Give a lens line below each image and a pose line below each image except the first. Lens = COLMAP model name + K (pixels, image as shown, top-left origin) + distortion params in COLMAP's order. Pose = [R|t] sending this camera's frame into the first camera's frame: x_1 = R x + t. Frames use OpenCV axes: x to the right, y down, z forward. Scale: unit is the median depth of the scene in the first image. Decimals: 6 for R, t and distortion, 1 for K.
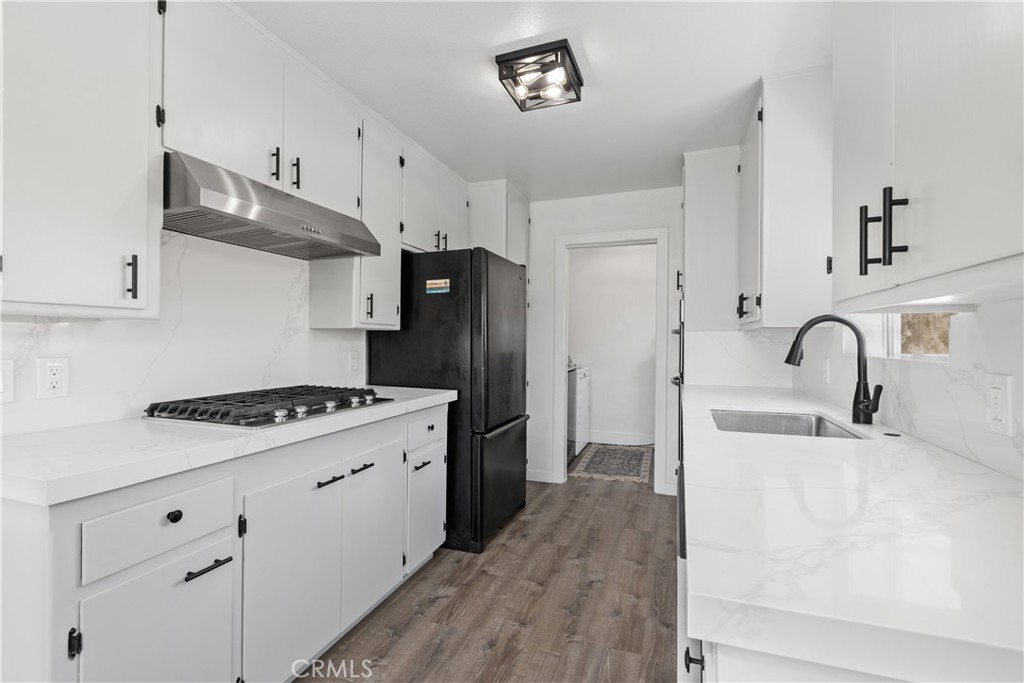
lens RADIAL K [[452.6, 0, 512.1], [0, 452.6, 340.0], [0, 0, 1]] dist [-0.000227, 0.000276]
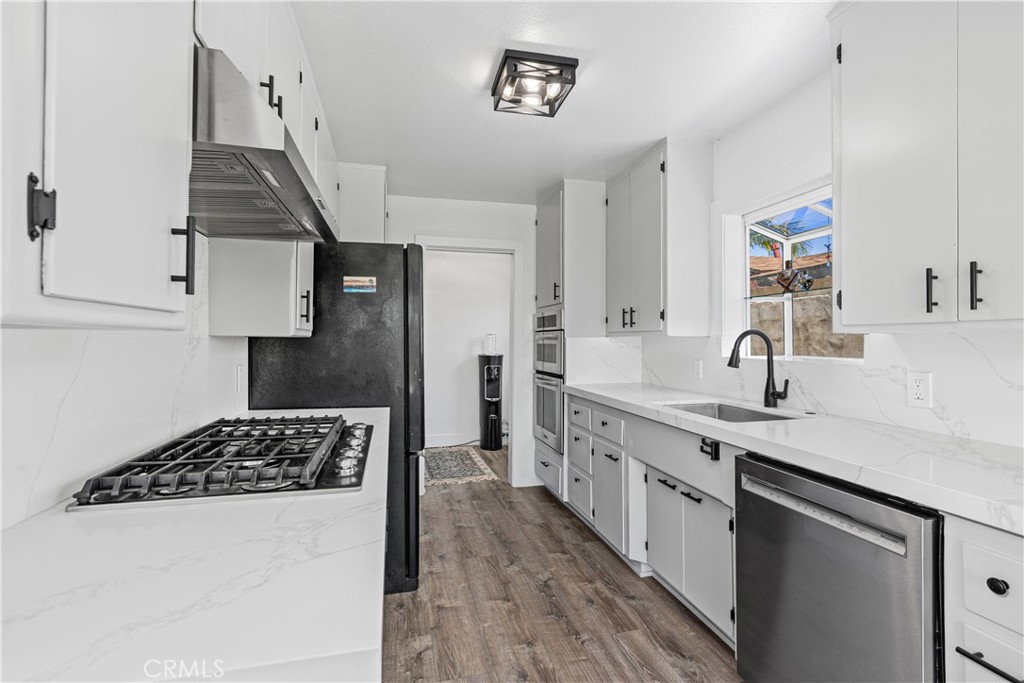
lens RADIAL K [[452.6, 0, 505.5], [0, 452.6, 336.4], [0, 0, 1]] dist [-0.000227, 0.000276]
pose [[0.834697, 0.001104, 0.550708, -0.421058], [0.002375, 0.999981, -0.005604, -0.018513], [-0.550704, 0.005986, 0.834679, 0.165193]]
